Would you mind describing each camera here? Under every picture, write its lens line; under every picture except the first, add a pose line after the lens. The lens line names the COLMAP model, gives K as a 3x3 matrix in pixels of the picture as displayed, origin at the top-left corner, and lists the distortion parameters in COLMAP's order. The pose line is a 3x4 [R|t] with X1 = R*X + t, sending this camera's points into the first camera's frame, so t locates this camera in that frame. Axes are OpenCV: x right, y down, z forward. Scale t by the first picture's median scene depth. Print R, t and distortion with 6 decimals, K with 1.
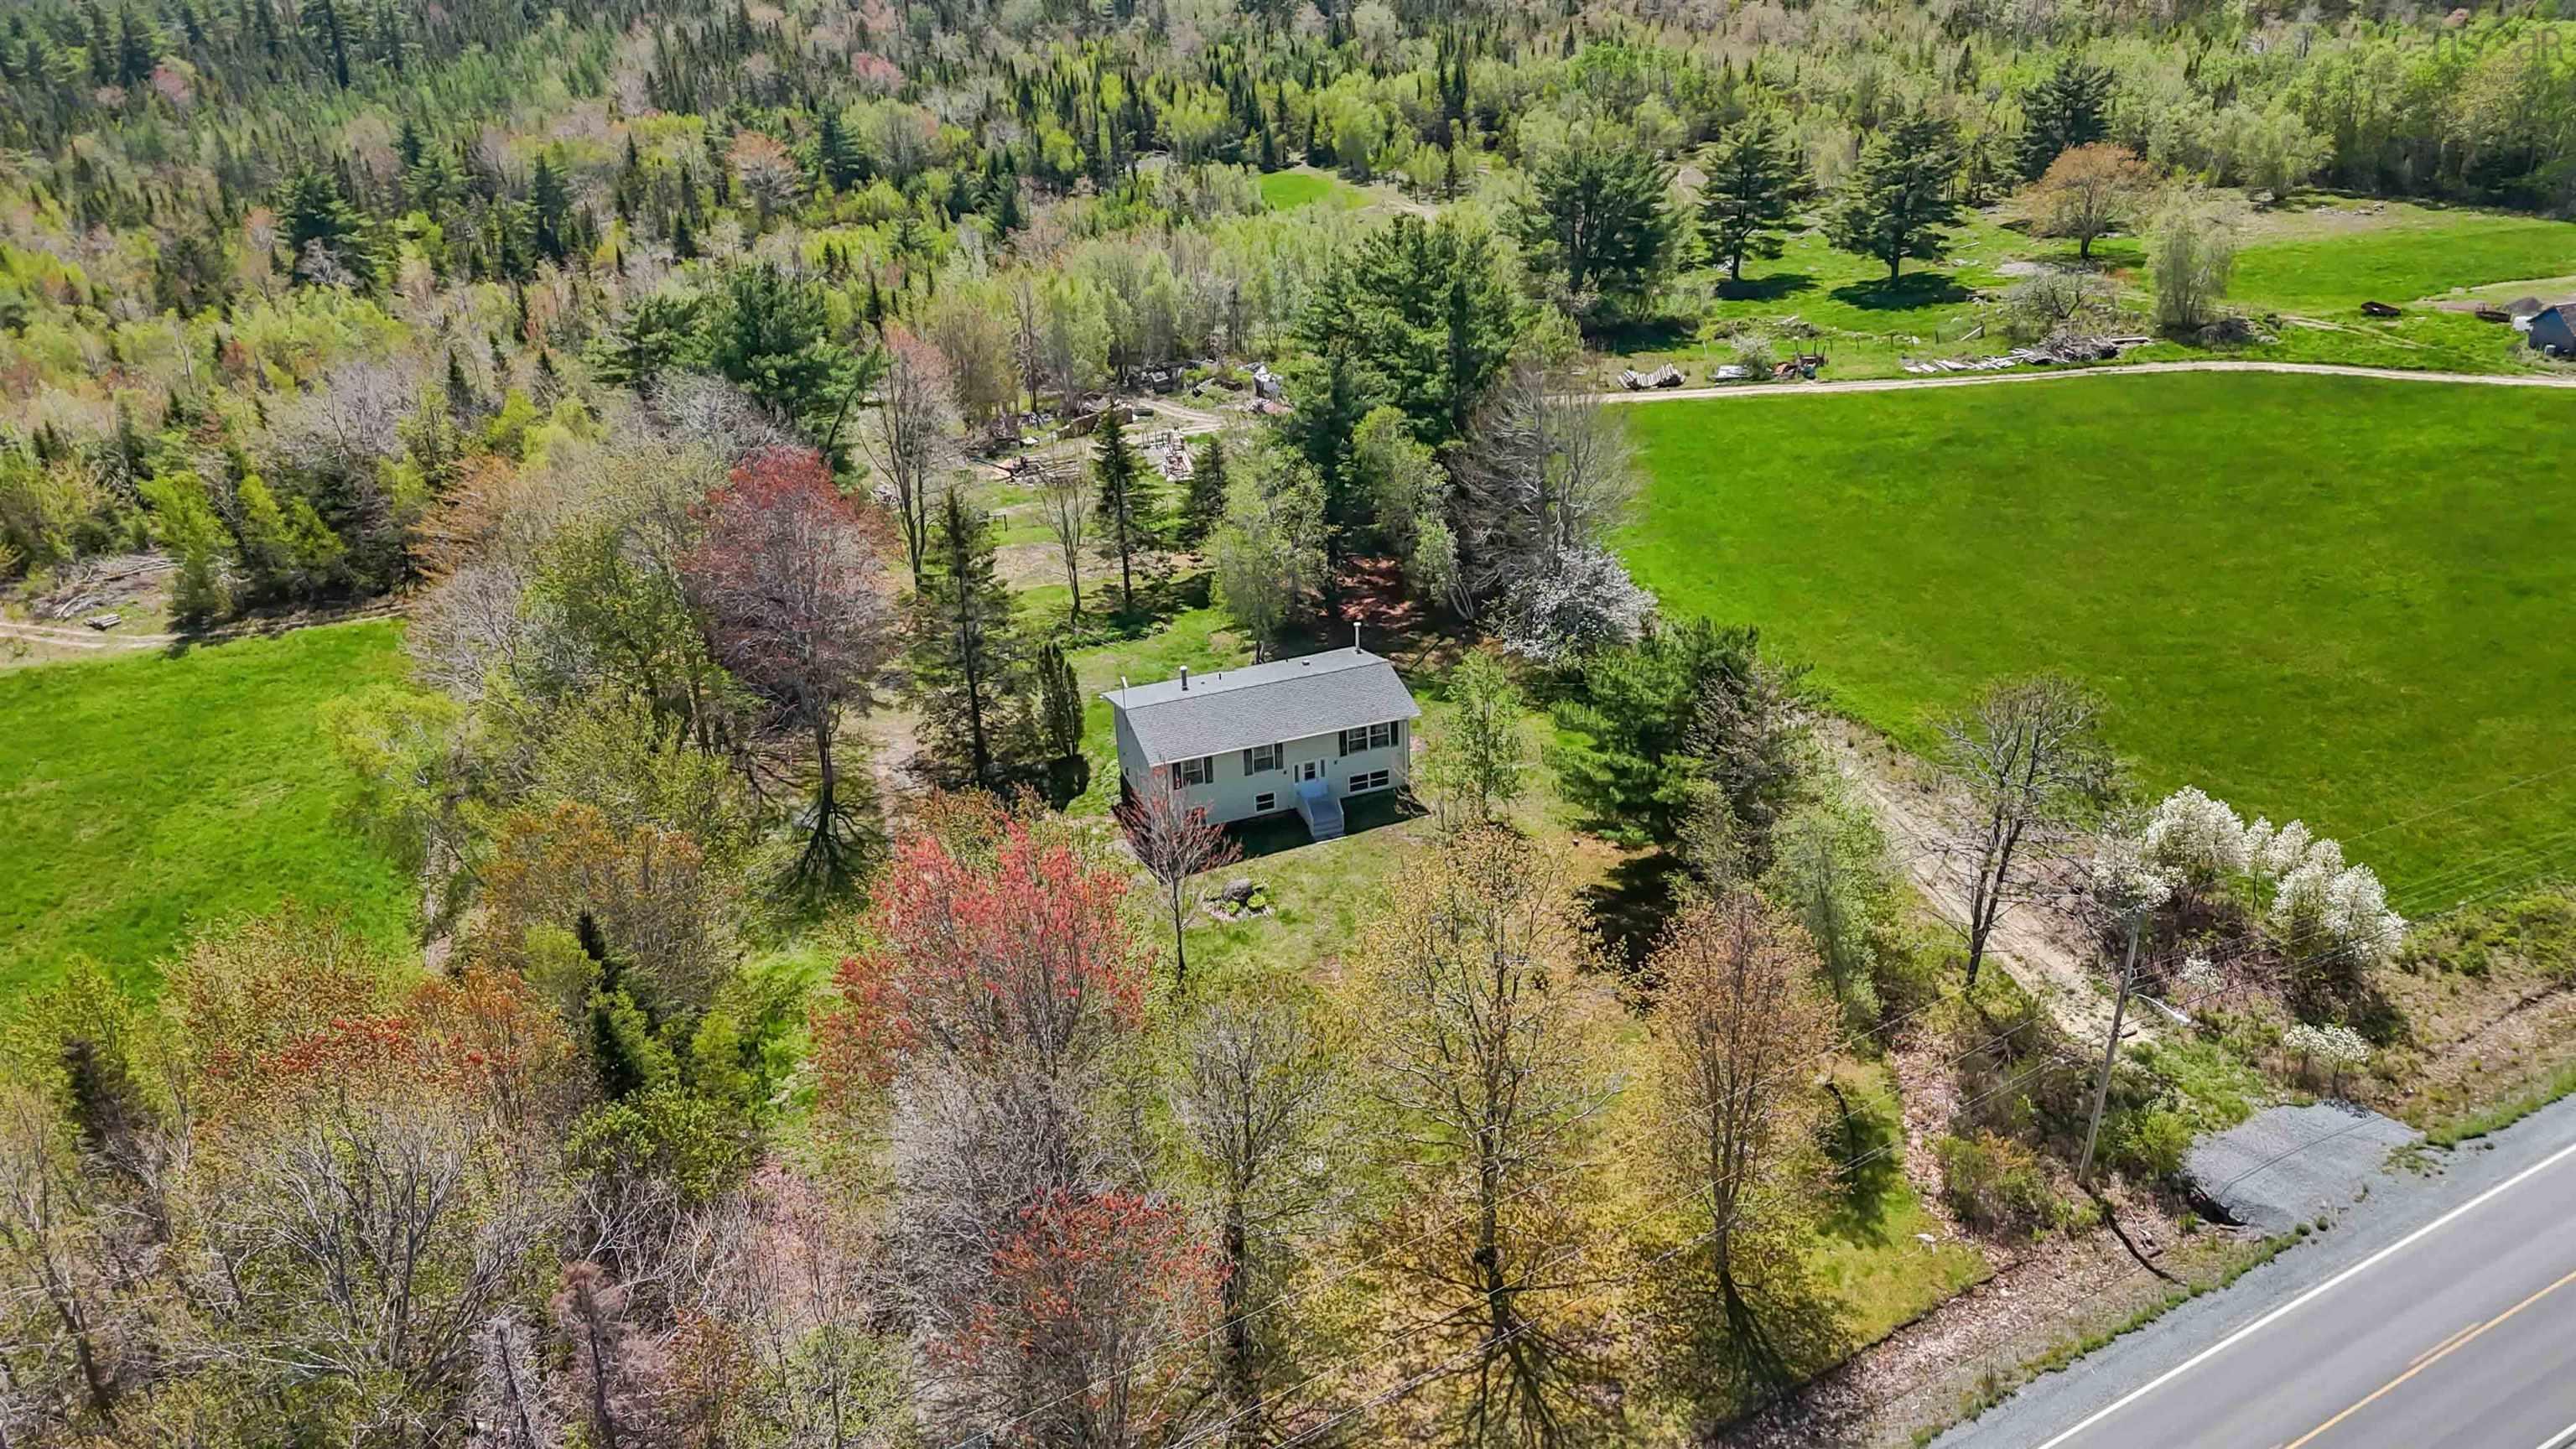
lens RADIAL K [[1842.5, 0, 1288.0], [0, 1842.5, 724.5], [0, 0, 1]] dist [0.062257, -0.050054]
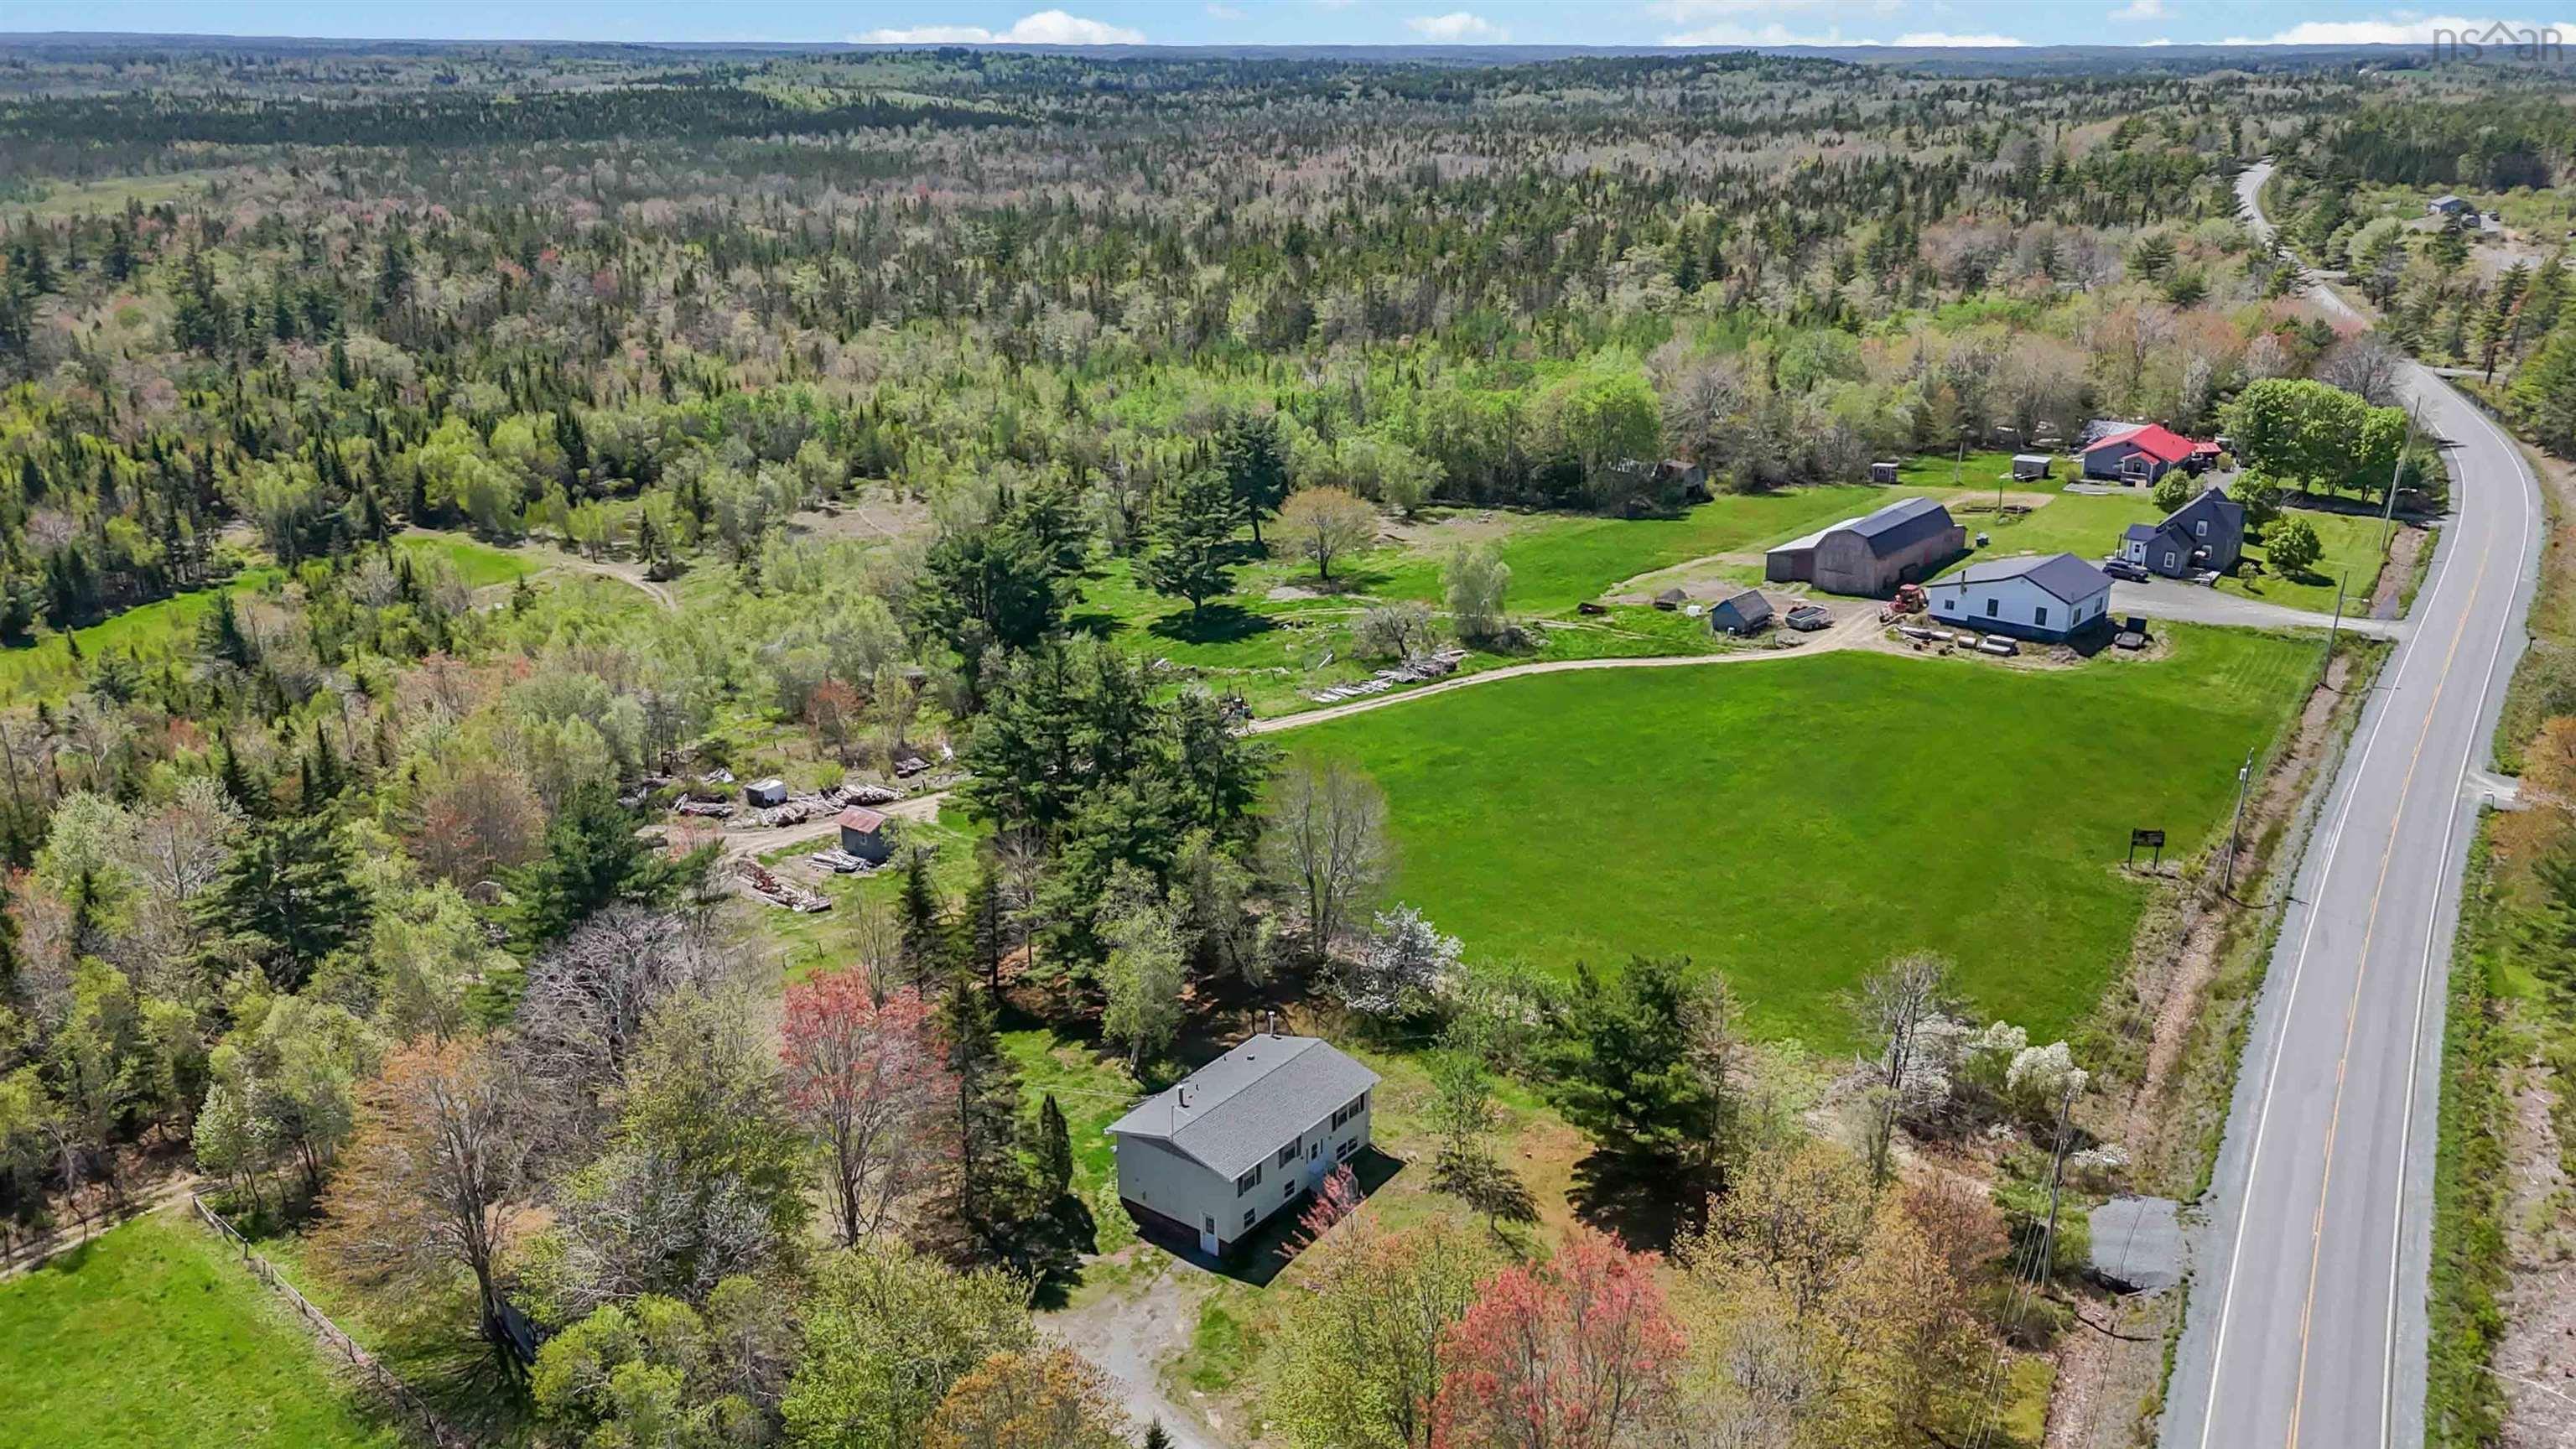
lens RADIAL K [[1956.0, 0, 1288.0], [0, 1956.0, 724.5], [0, 0, 1]] dist [0.071398, -0.062514]
pose [[0.843192, -0.137155, 0.519822, -0.327466], [0.212078, 0.973355, -0.087189, -0.071510], [-0.494013, 0.183760, 0.849814, -0.042060]]
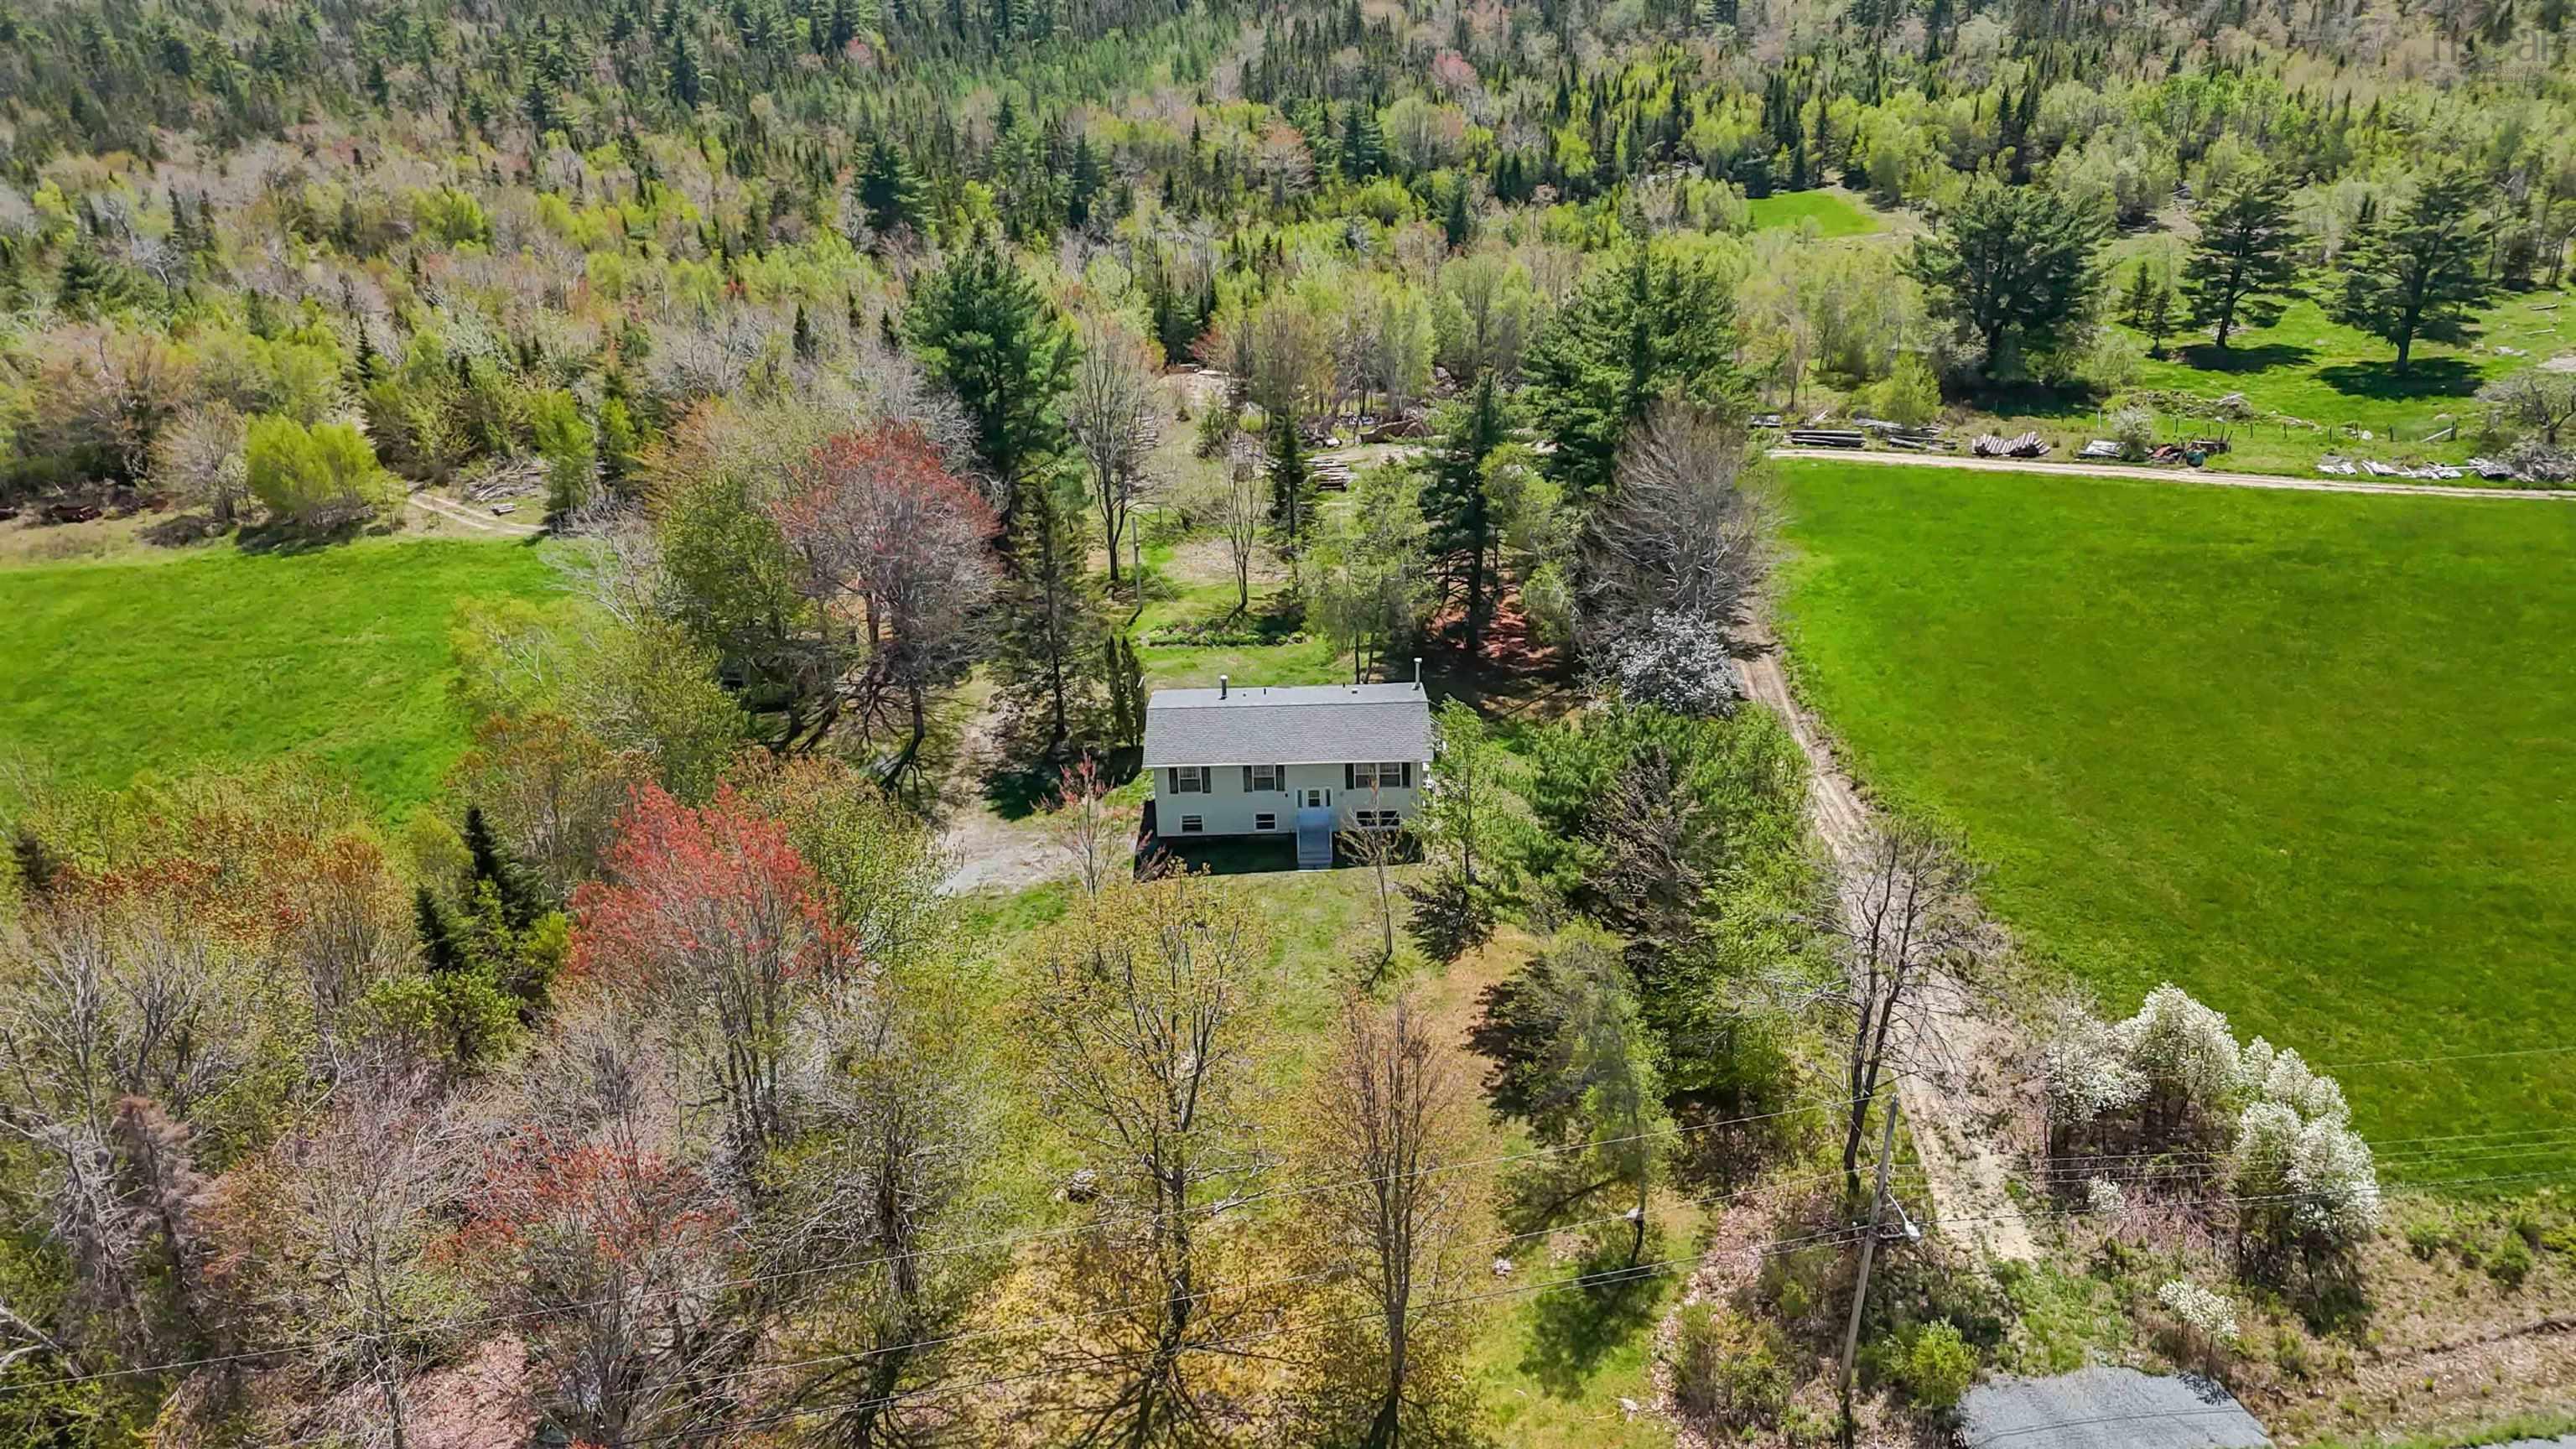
lens RADIAL K [[1842.5, 0, 1288.0], [0, 1842.5, 724.5], [0, 0, 1]] dist [0.062257, -0.050054]
pose [[0.941626, 0.154402, -0.299165, 0.158657], [-0.154239, 0.987734, 0.024311, -0.019715], [0.299249, 0.023251, 0.953892, 0.027518]]
